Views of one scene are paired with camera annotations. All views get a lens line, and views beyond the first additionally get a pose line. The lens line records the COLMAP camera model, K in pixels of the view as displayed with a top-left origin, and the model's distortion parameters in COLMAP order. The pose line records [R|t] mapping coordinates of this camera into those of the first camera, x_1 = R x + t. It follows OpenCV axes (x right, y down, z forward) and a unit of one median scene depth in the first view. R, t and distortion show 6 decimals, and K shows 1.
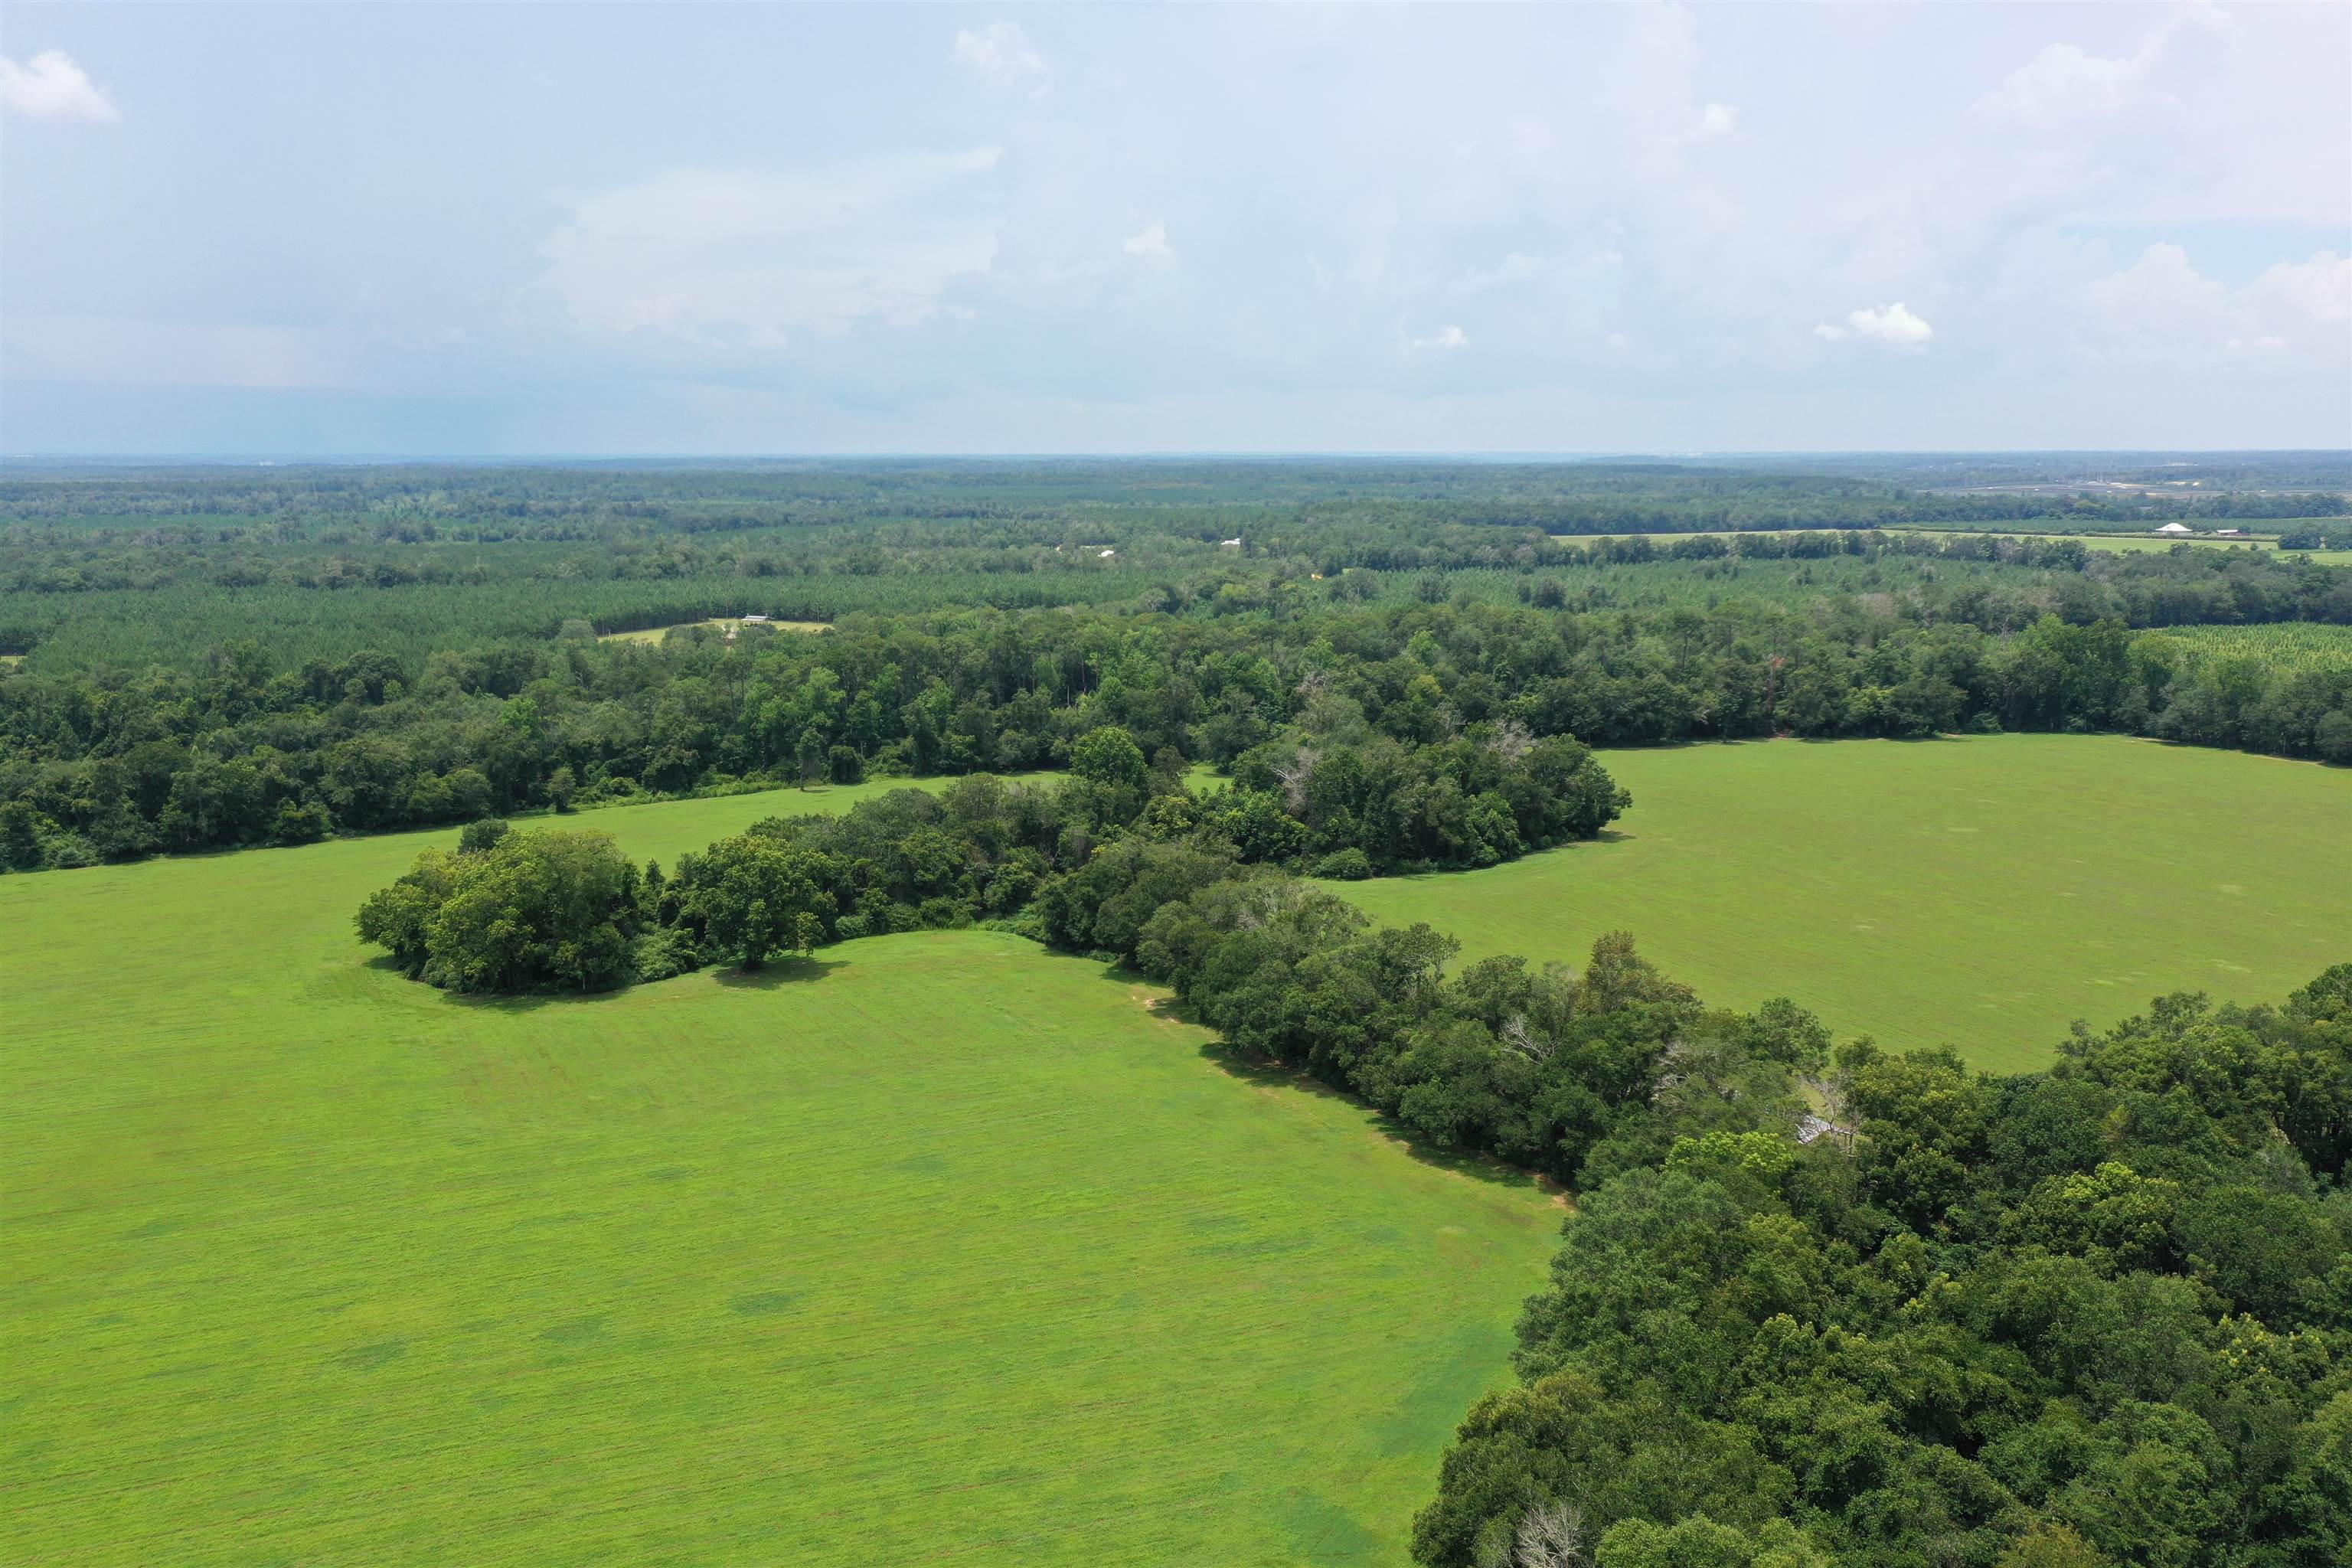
lens RADIAL K [[1871.0, 0, 1178.4], [0, 1871.0, 787.9], [0, 0, 1]] dist [0.025478, 0.010337]
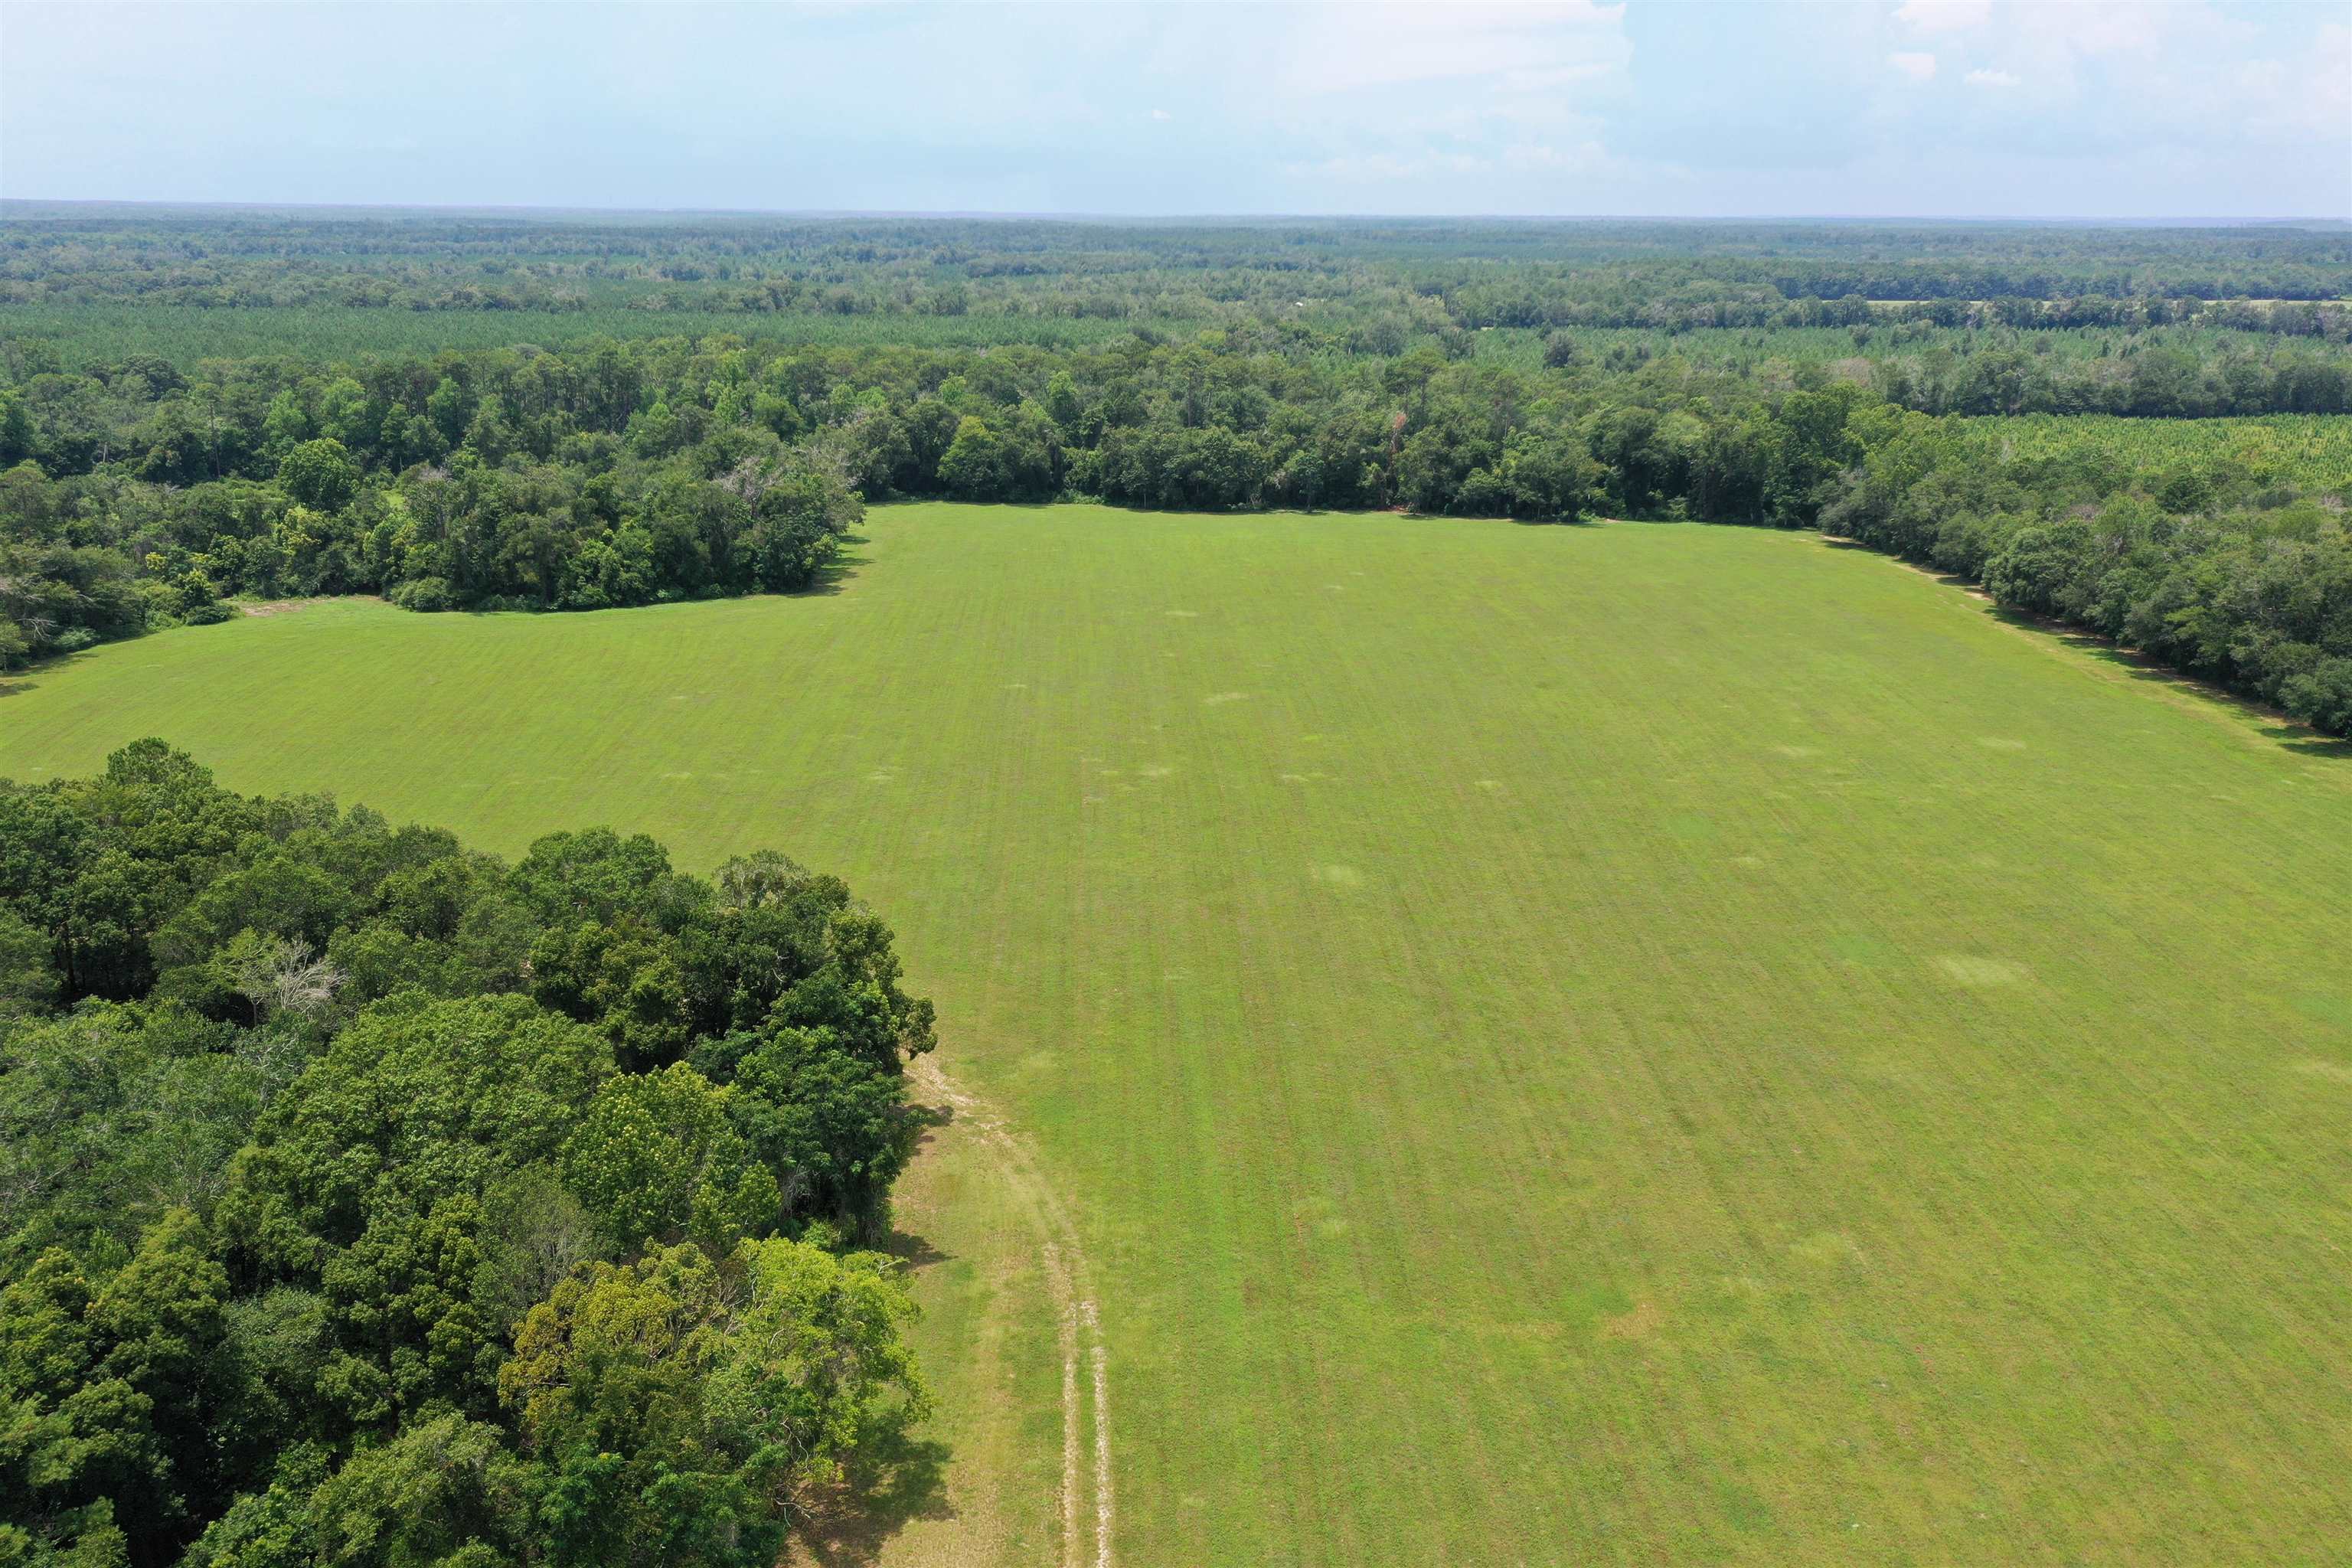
lens RADIAL K [[1879.1, 0, 1178.5], [0, 1879.1, 777.9], [0, 0, 1]] dist [0.025380, -0.001271]
pose [[0.949475, 0.099391, -0.297688, 0.348709], [-0.065102, 0.990271, 0.122987, -0.004087], [0.307015, -0.097393, 0.946708, 0.107138]]
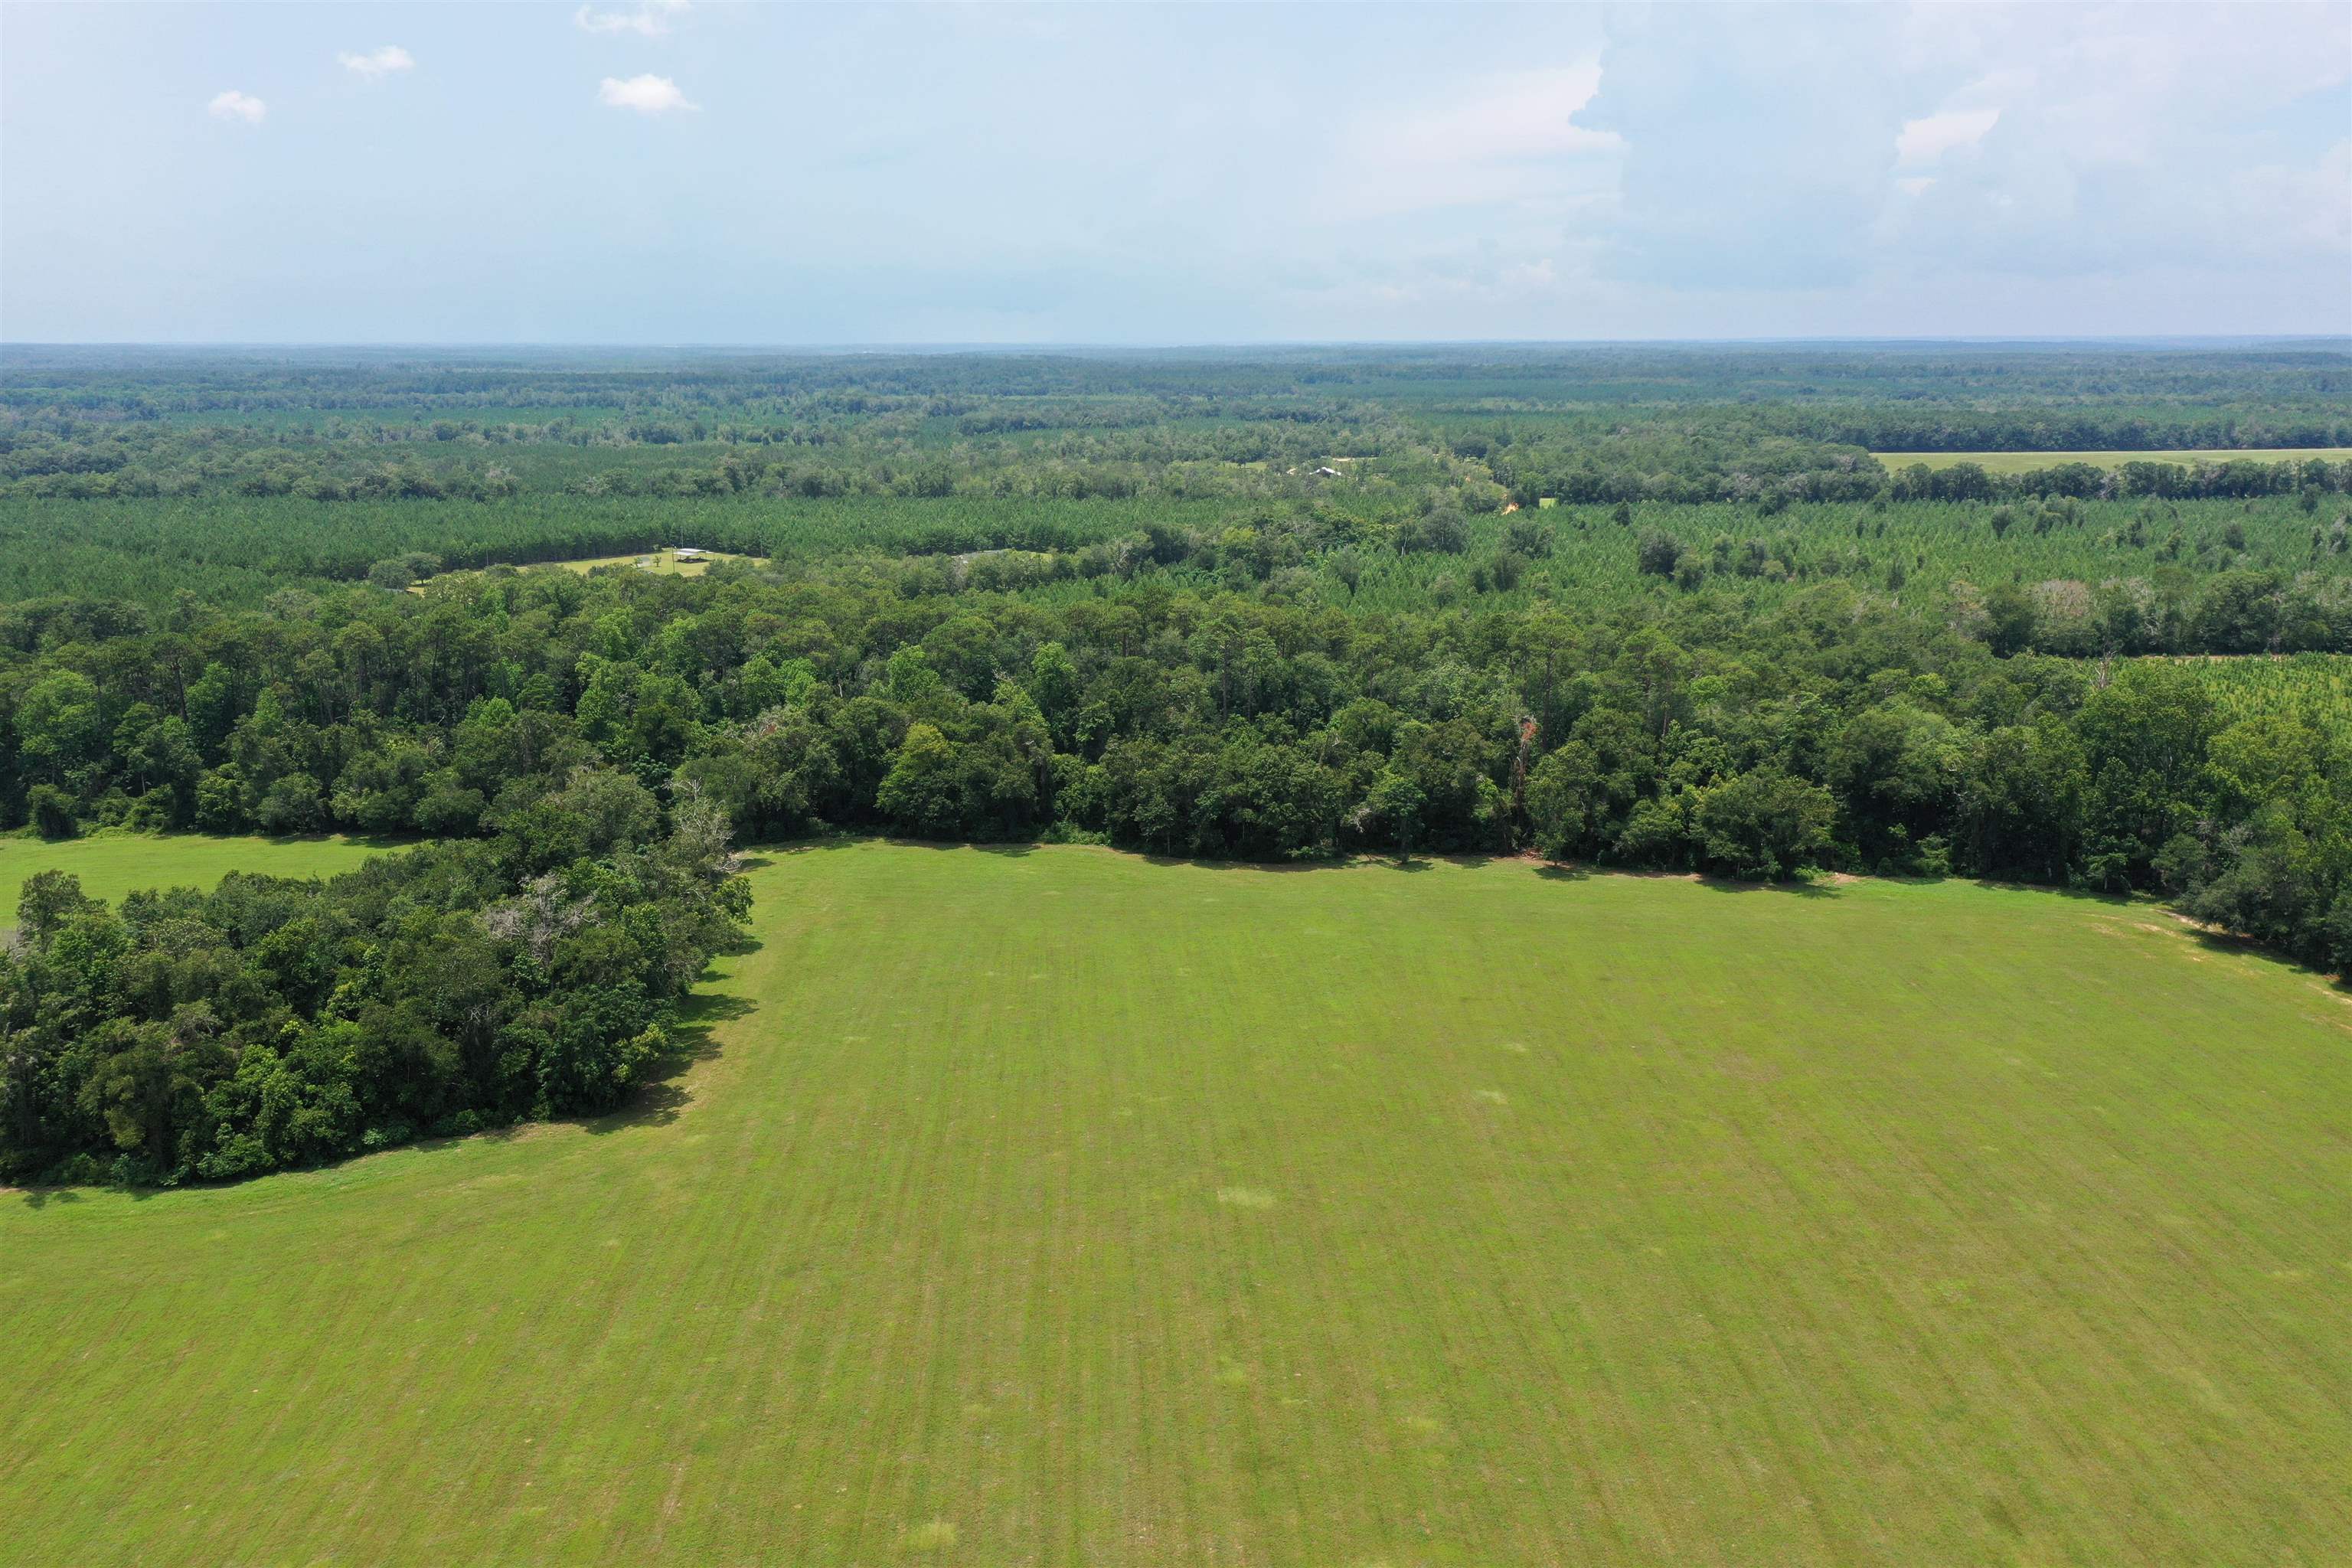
lens RADIAL K [[1873.7, 0, 1177.8], [0, 1873.7, 775.0], [0, 0, 1]] dist [0.022810, 0.013741]
pose [[0.948910, 0.071103, -0.307432, 0.281121], [-0.055151, 0.996657, 0.060278, -0.058614], [0.310690, -0.040244, 0.949659, 0.282688]]
